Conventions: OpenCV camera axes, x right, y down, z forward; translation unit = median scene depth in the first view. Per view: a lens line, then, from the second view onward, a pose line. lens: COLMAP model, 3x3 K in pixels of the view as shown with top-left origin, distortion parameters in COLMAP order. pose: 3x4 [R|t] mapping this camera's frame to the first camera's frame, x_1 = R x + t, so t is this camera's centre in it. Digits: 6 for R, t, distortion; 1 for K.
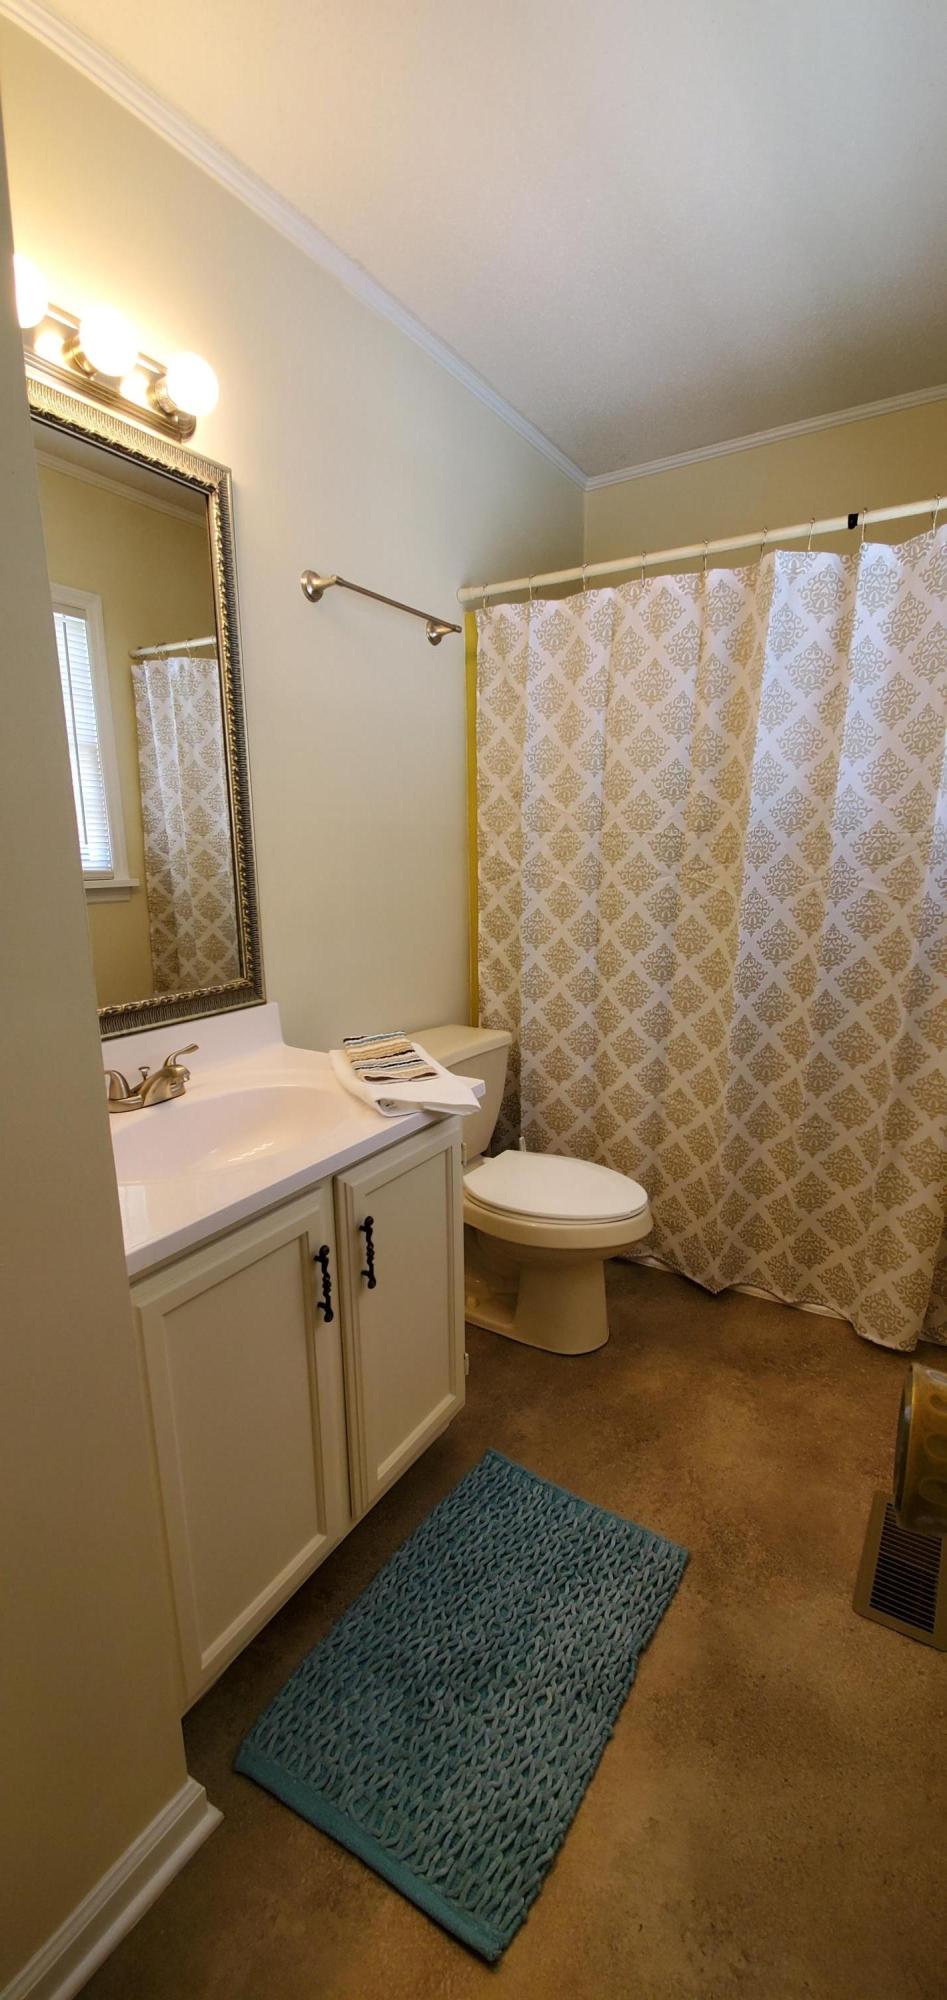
lens RADIAL K [[791.3, 0, 480.5], [0, 791.3, 1018.0], [0, 0, 1]] dist [0.001399, -0.008930]
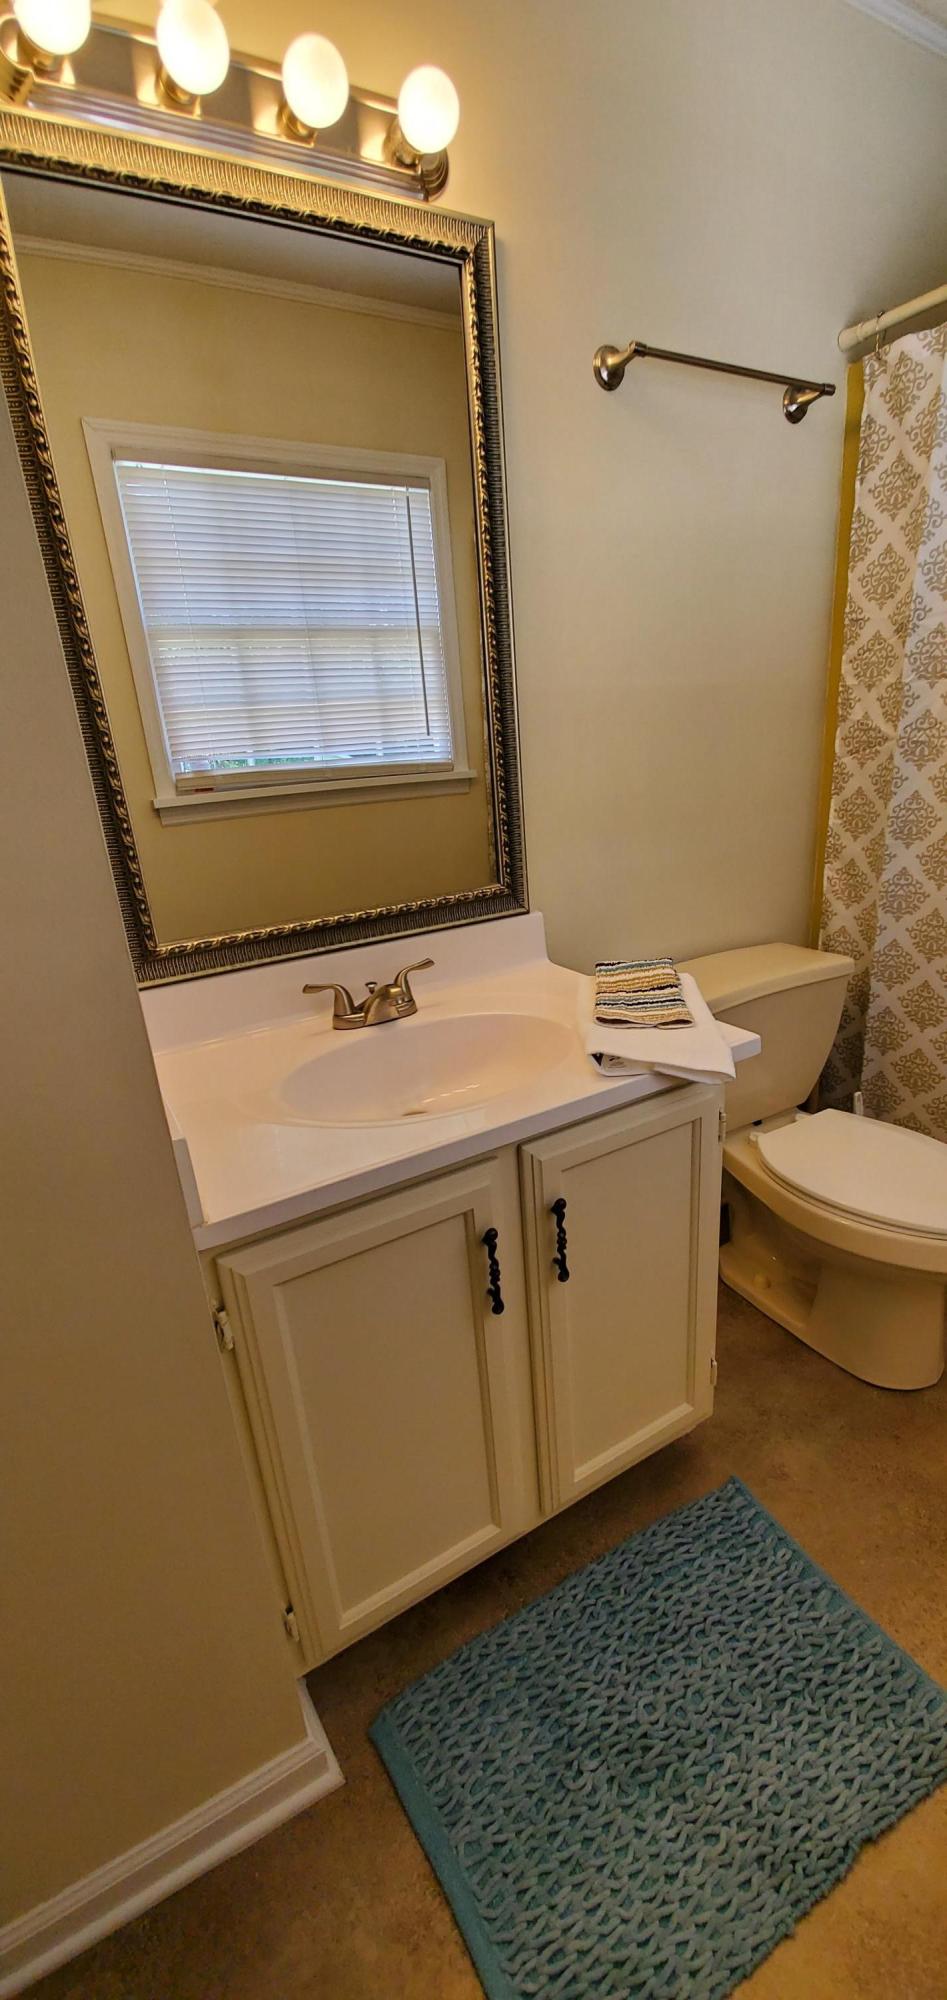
lens RADIAL K [[791.3, 0, 478.6], [0, 791.3, 1023.3], [0, 0, 1]] dist [0.001399, -0.008930]
pose [[0.882808, 0.104960, -0.457858, 0.089441], [-0.037387, 0.987325, 0.154247, -0.030009], [0.468244, -0.119053, 0.875542, 0.189093]]
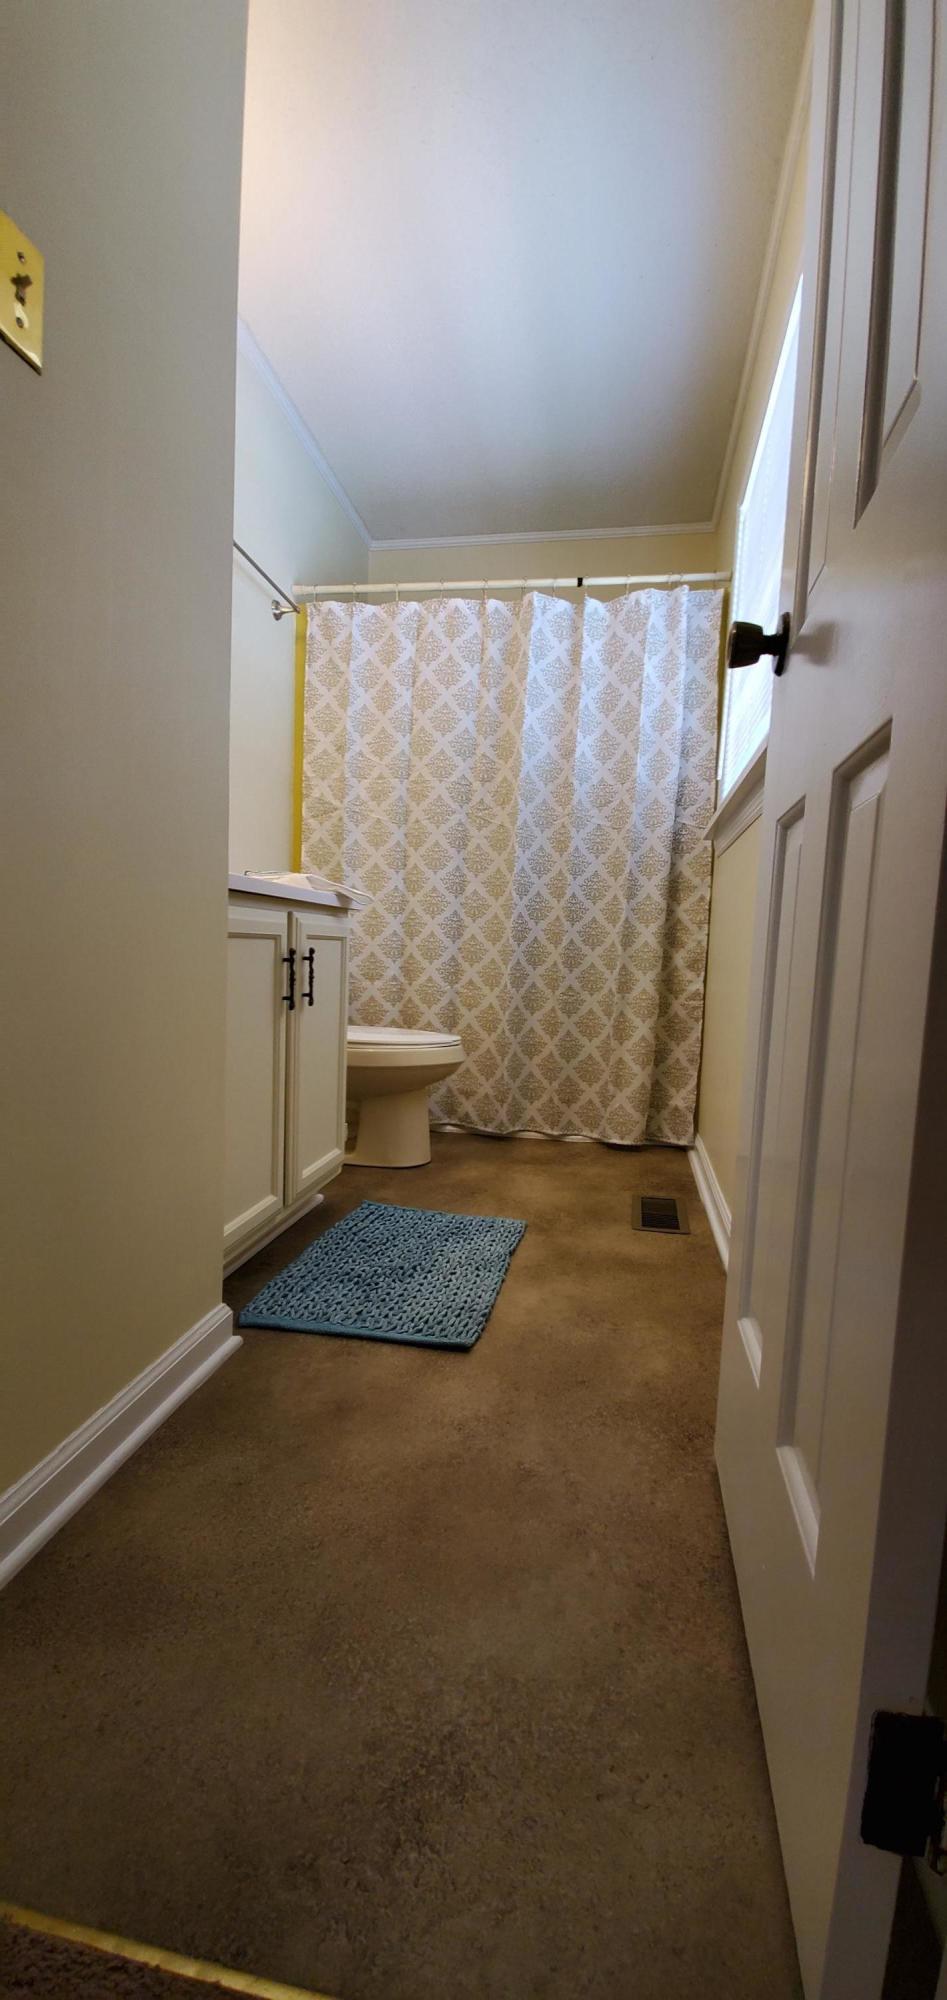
lens RADIAL K [[791.3, 0, 492.7], [0, 791.3, 1011.3], [0, 0, 1]] dist [0.001399, -0.008930]
pose [[0.925532, 0.010301, 0.378530, -0.245738], [0.037265, 0.992300, -0.118118, 0.355085], [-0.376832, 0.123428, 0.918021, -0.234611]]
